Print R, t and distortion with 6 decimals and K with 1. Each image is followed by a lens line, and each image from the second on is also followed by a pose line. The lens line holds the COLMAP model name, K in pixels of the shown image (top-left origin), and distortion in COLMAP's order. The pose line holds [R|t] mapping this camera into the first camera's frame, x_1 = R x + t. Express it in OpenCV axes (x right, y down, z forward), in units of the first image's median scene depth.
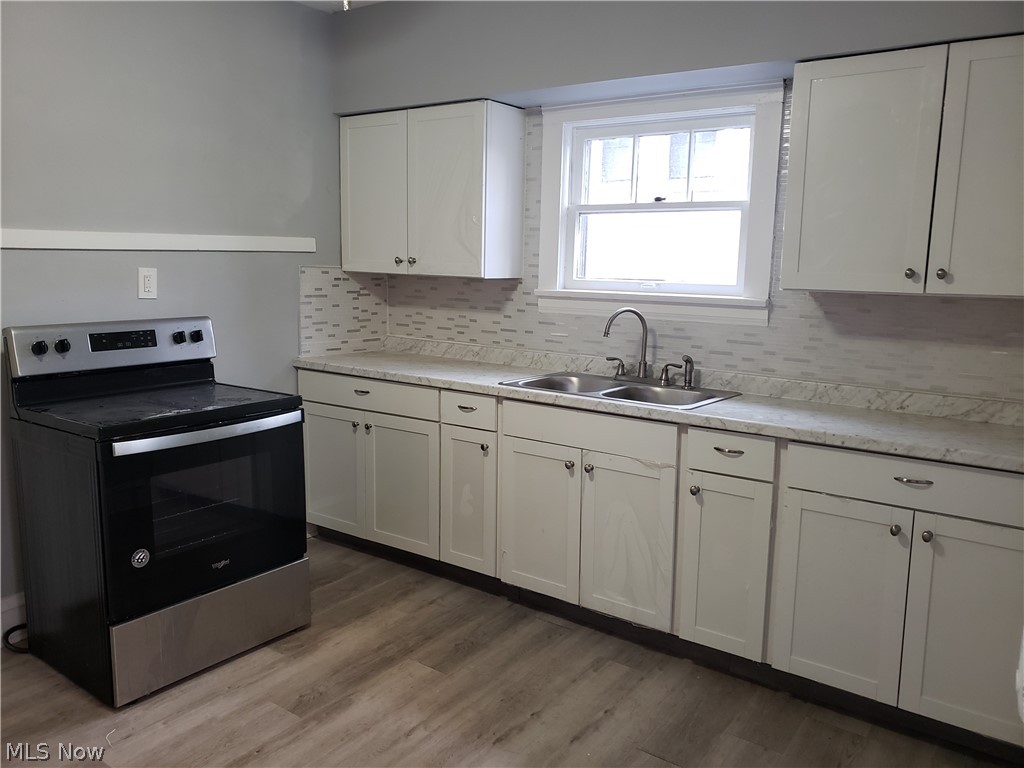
lens RADIAL K [[789.4, 0, 510.9], [0, 789.4, 381.8], [0, 0, 1]] dist [0.046958, -0.025824]
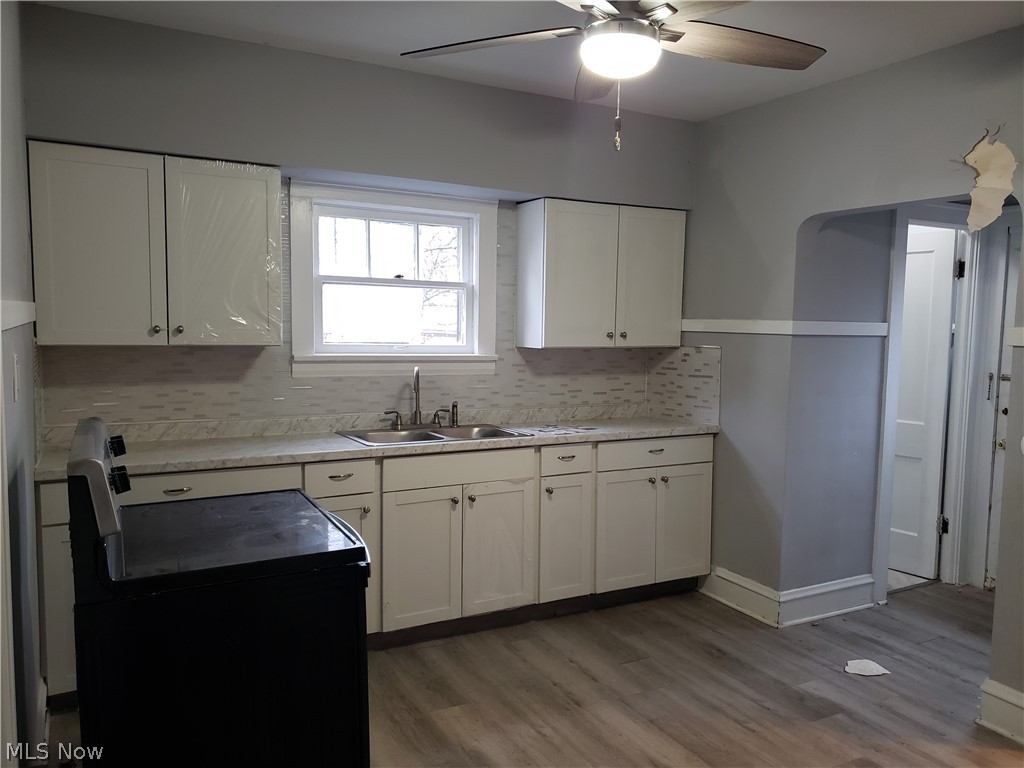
lens RADIAL K [[789.4, 0, 513.8], [0, 789.4, 388.3], [0, 0, 1]] dist [0.046958, -0.025824]
pose [[0.435579, -0.087691, 0.895869, -0.914422], [0.131952, 0.990713, 0.032818, -0.086917], [-0.890427, 0.103917, 0.443104, 0.368012]]
